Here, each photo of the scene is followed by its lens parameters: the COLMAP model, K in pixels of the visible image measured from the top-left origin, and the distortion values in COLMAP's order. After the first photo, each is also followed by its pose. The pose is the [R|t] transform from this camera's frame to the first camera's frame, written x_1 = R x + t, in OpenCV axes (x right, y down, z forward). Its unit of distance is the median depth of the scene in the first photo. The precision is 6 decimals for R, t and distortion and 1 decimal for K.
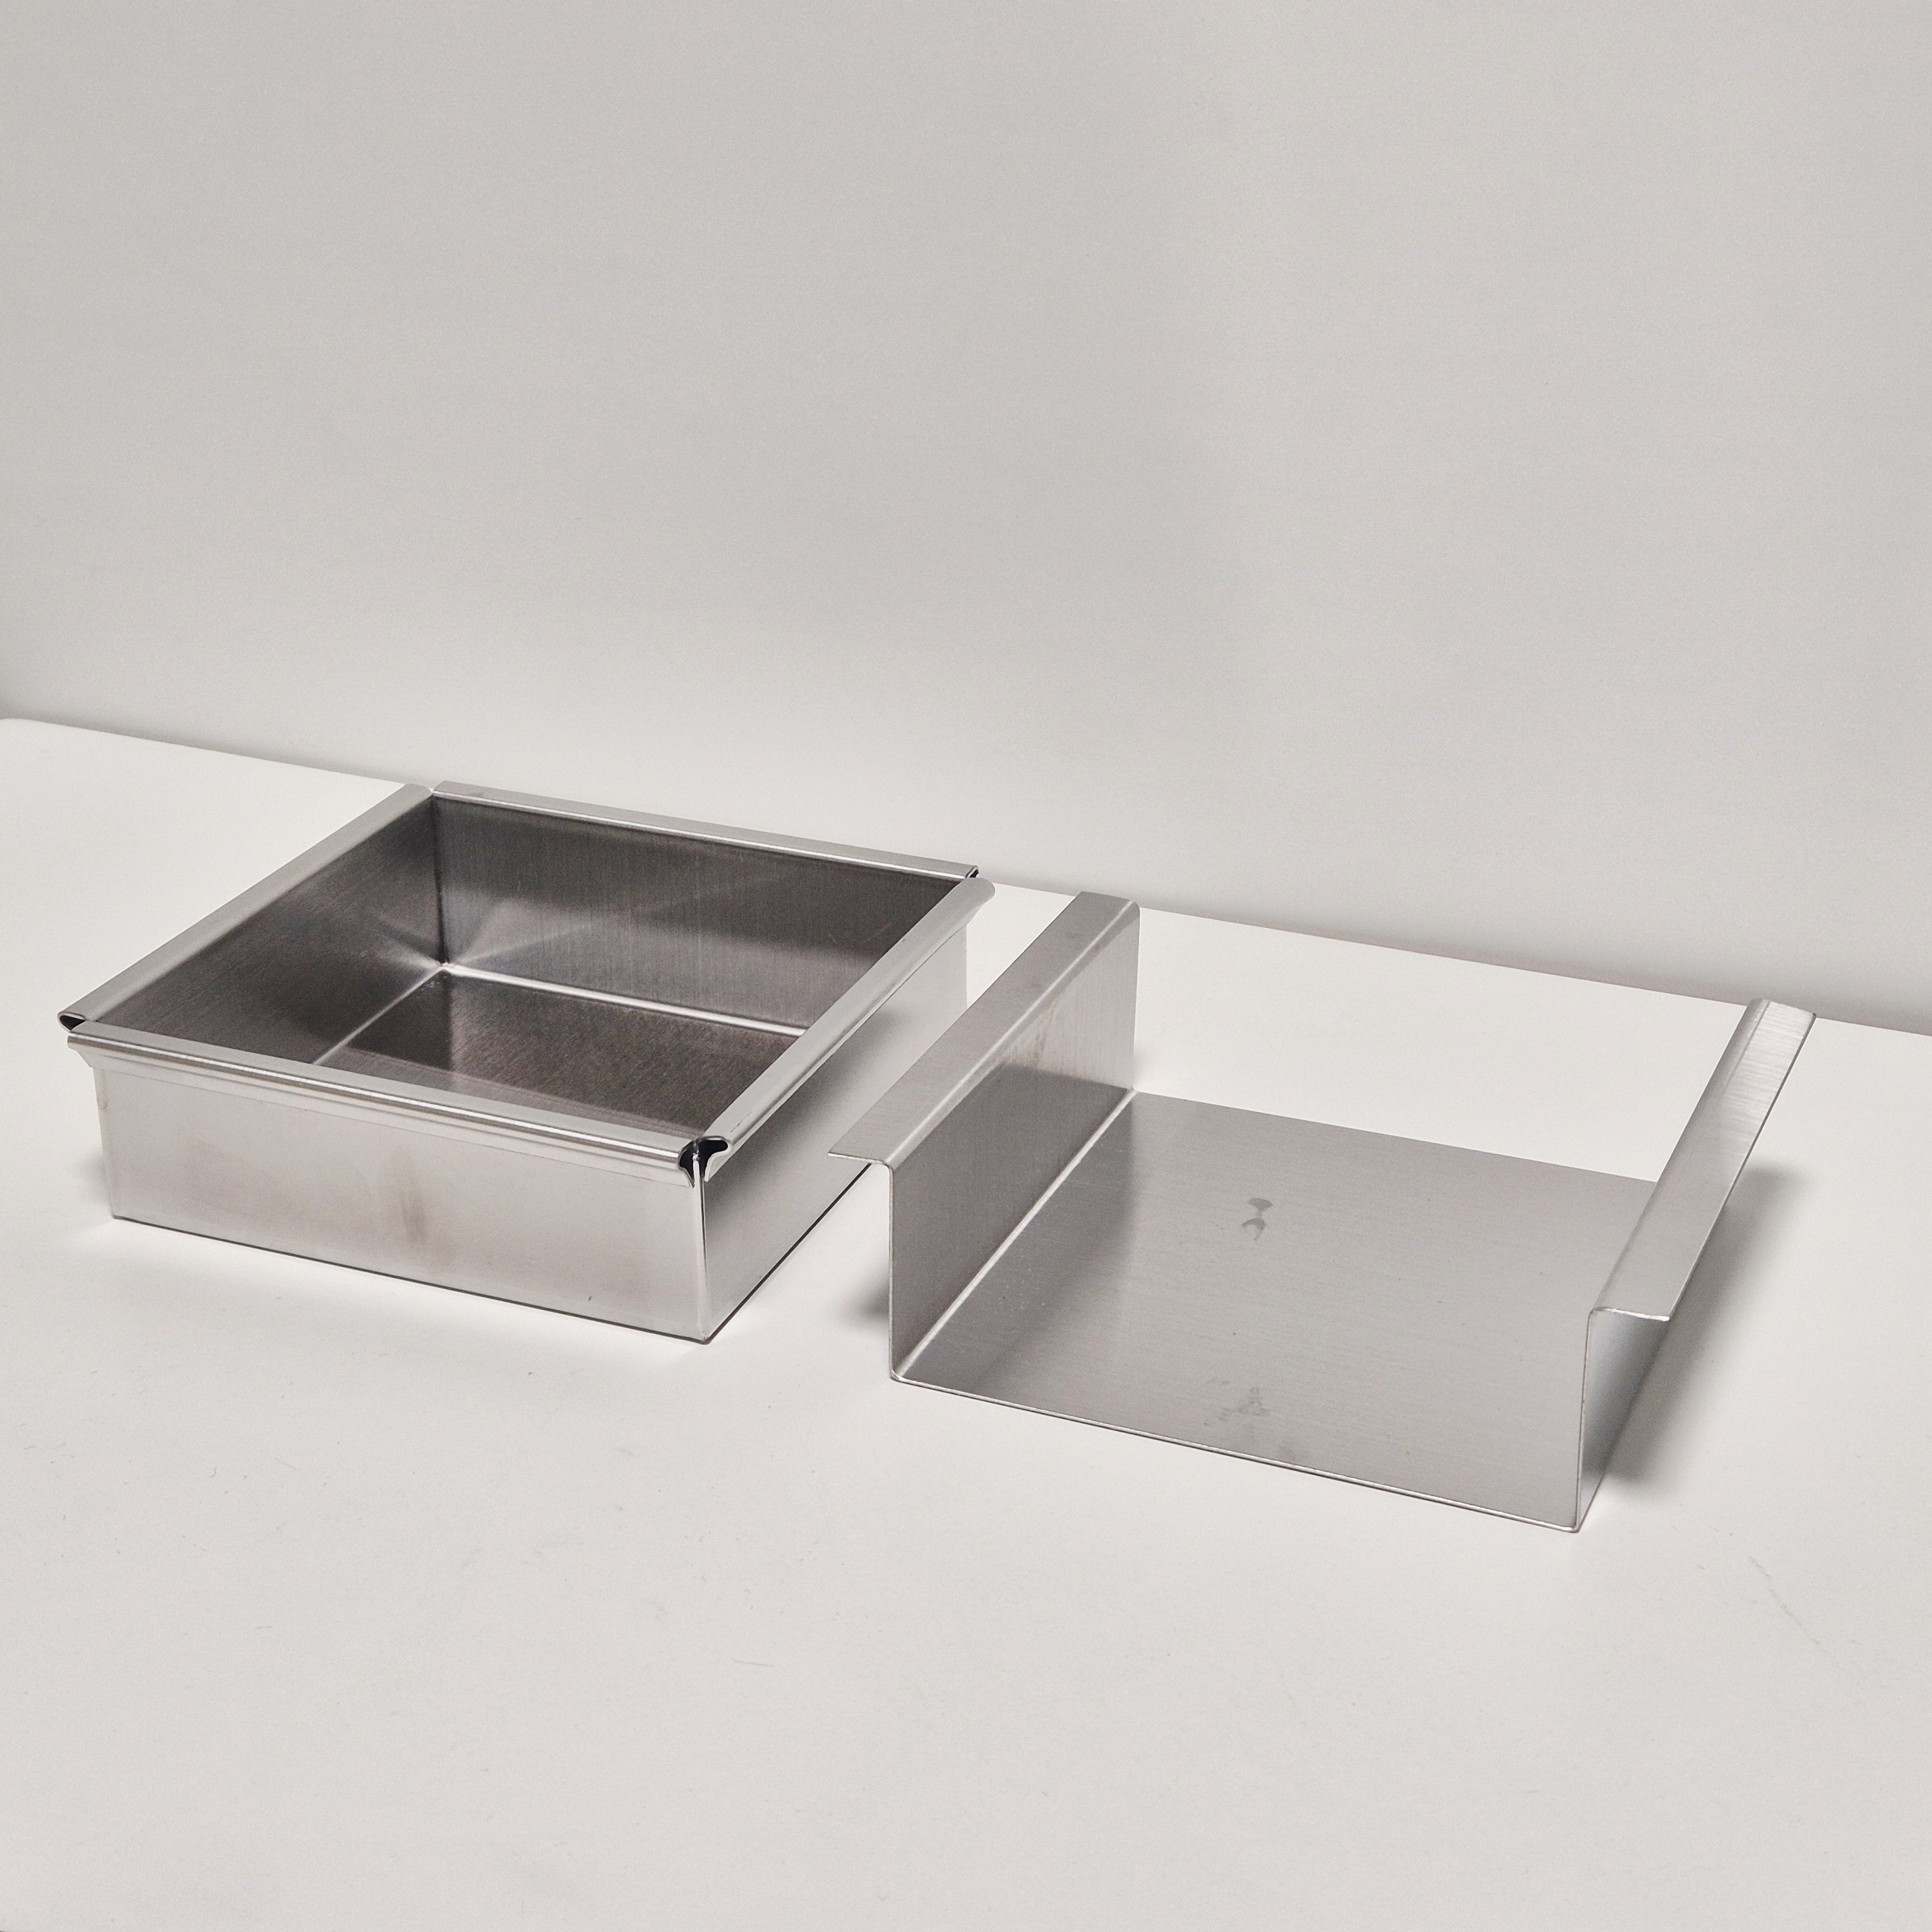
lens RADIAL K [[3534.8, 0, 966.0], [0, 3534.8, 966.0], [0, 0, 1]] dist [0.032745, 0.049709]
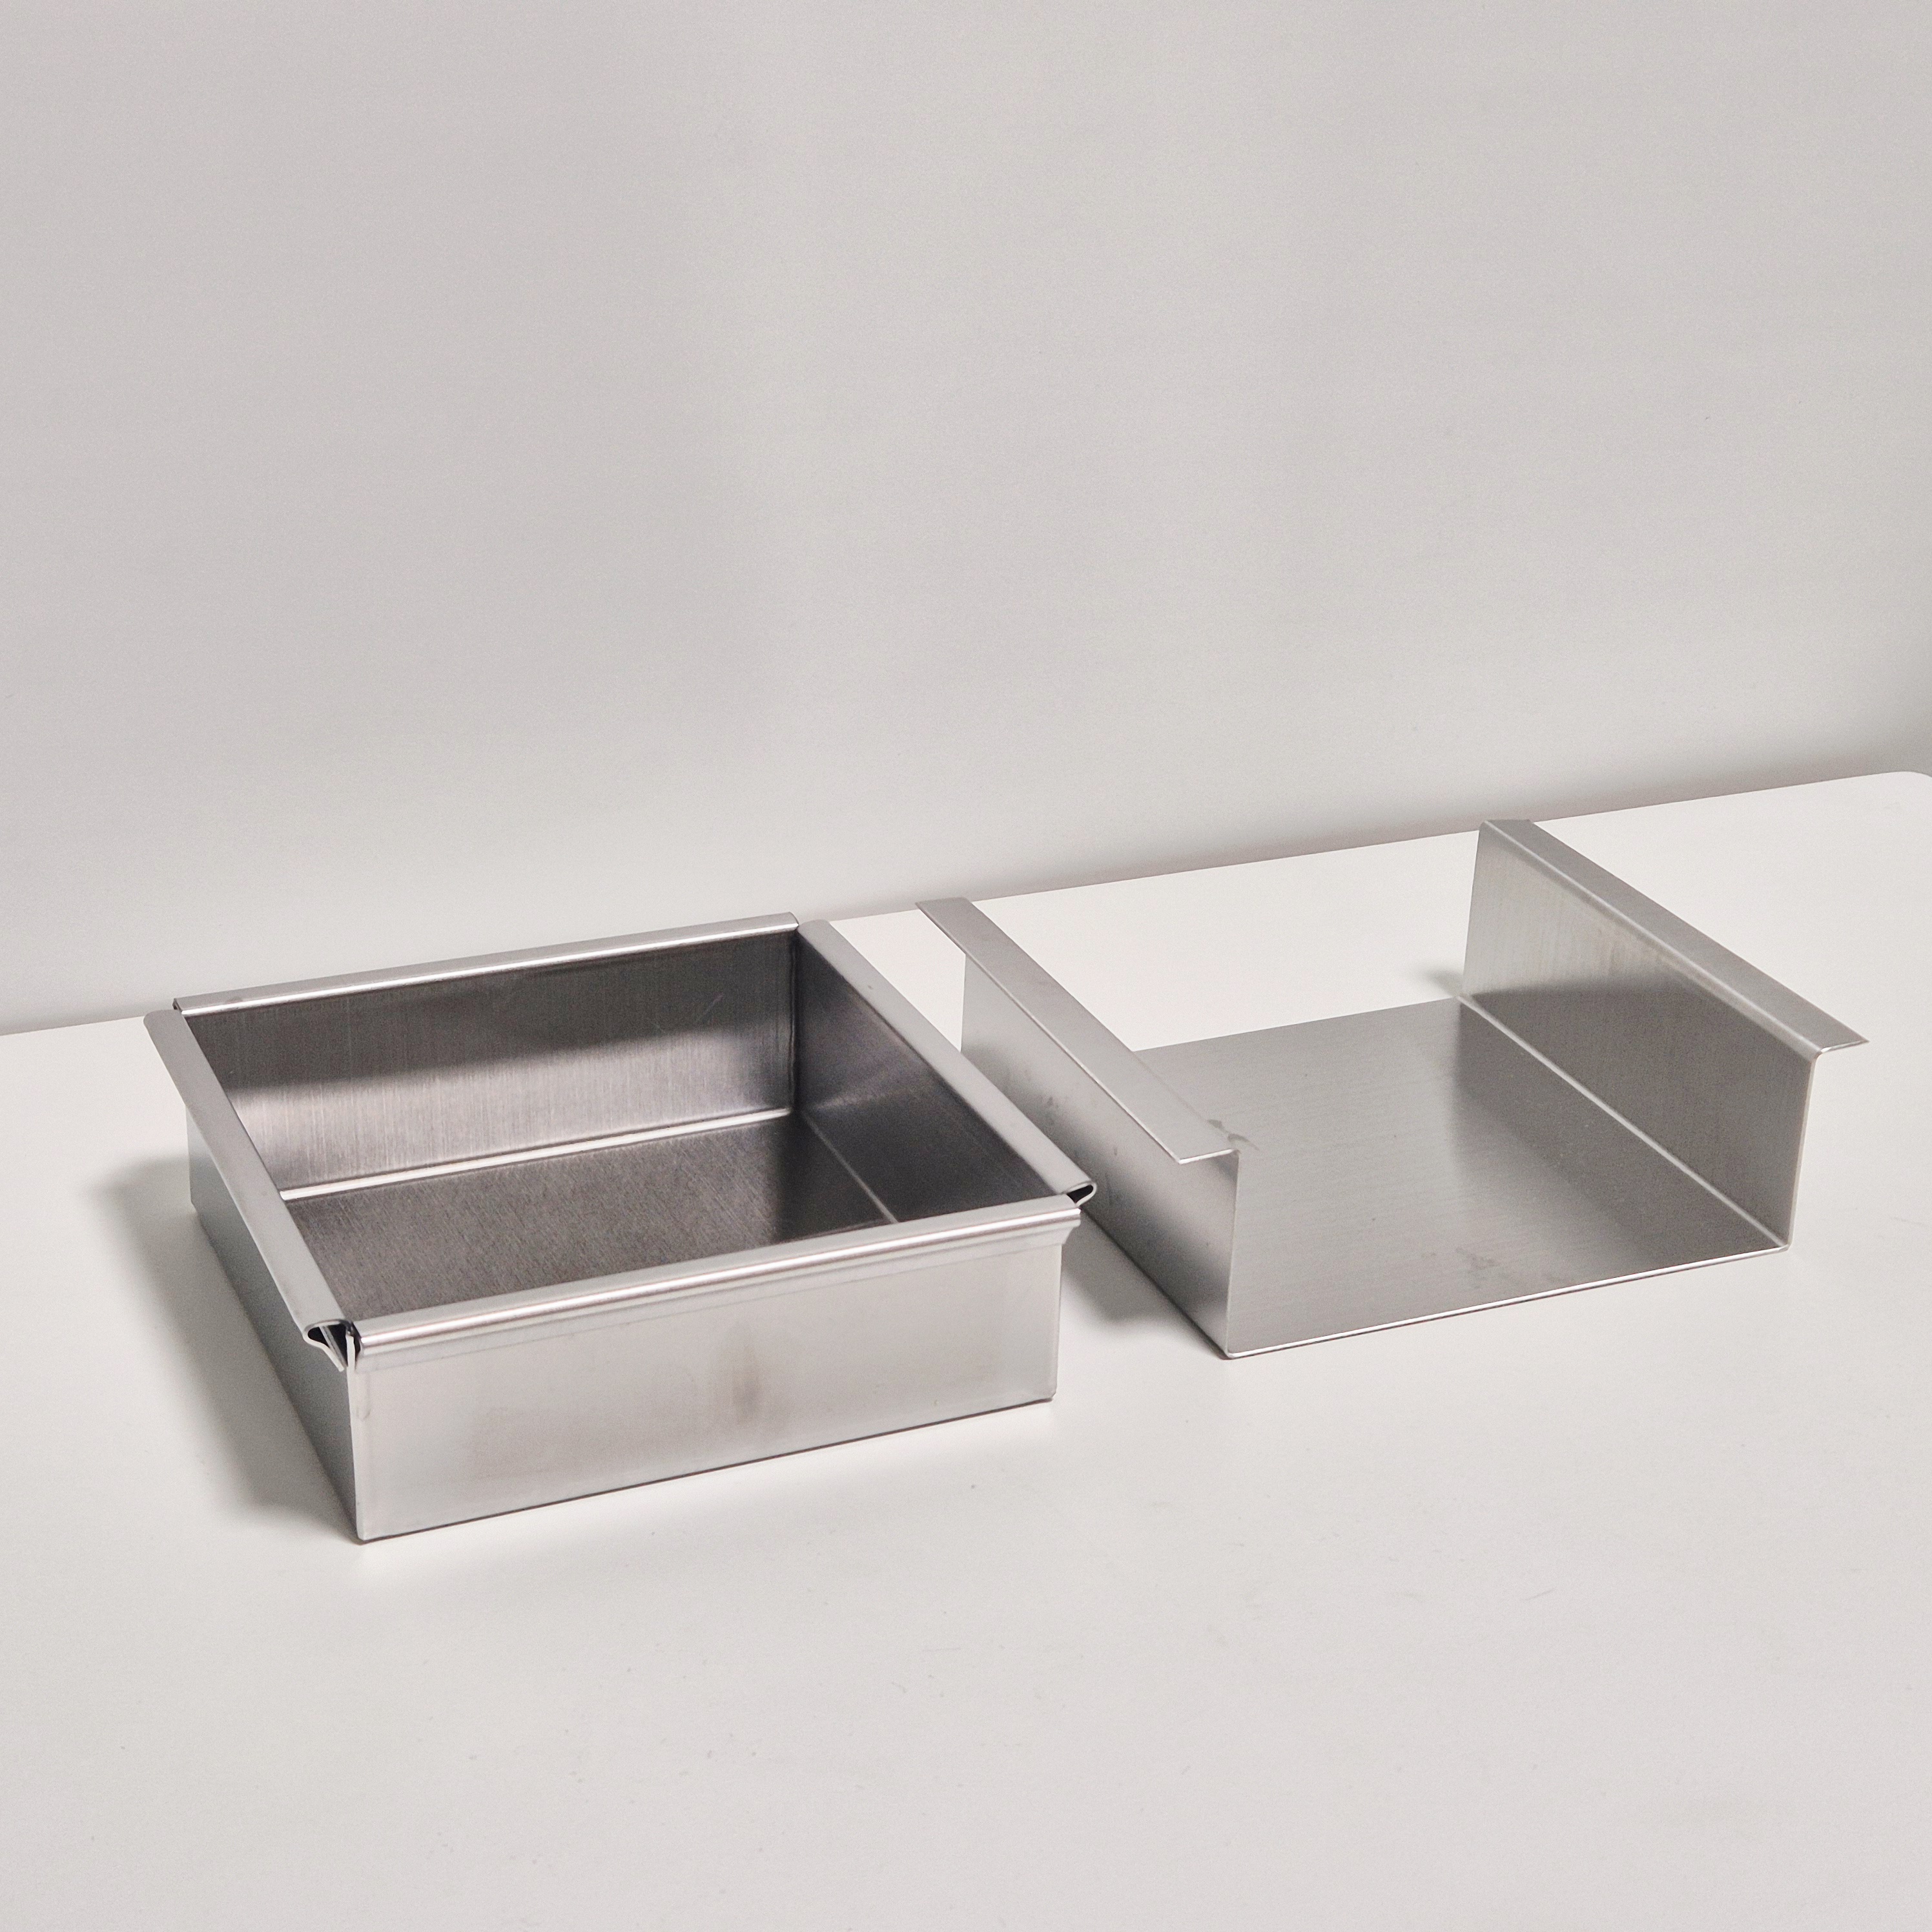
lens RADIAL K [[3534.8, 0, 966.0], [0, 3534.8, 966.0], [0, 0, 1]] dist [0.032745, 0.049709]
pose [[0.691984, -0.272472, 0.668519, -0.648079], [0.271145, 0.956334, 0.109115, -0.111851], [-0.669058, 0.105760, 0.735647, 0.243273]]
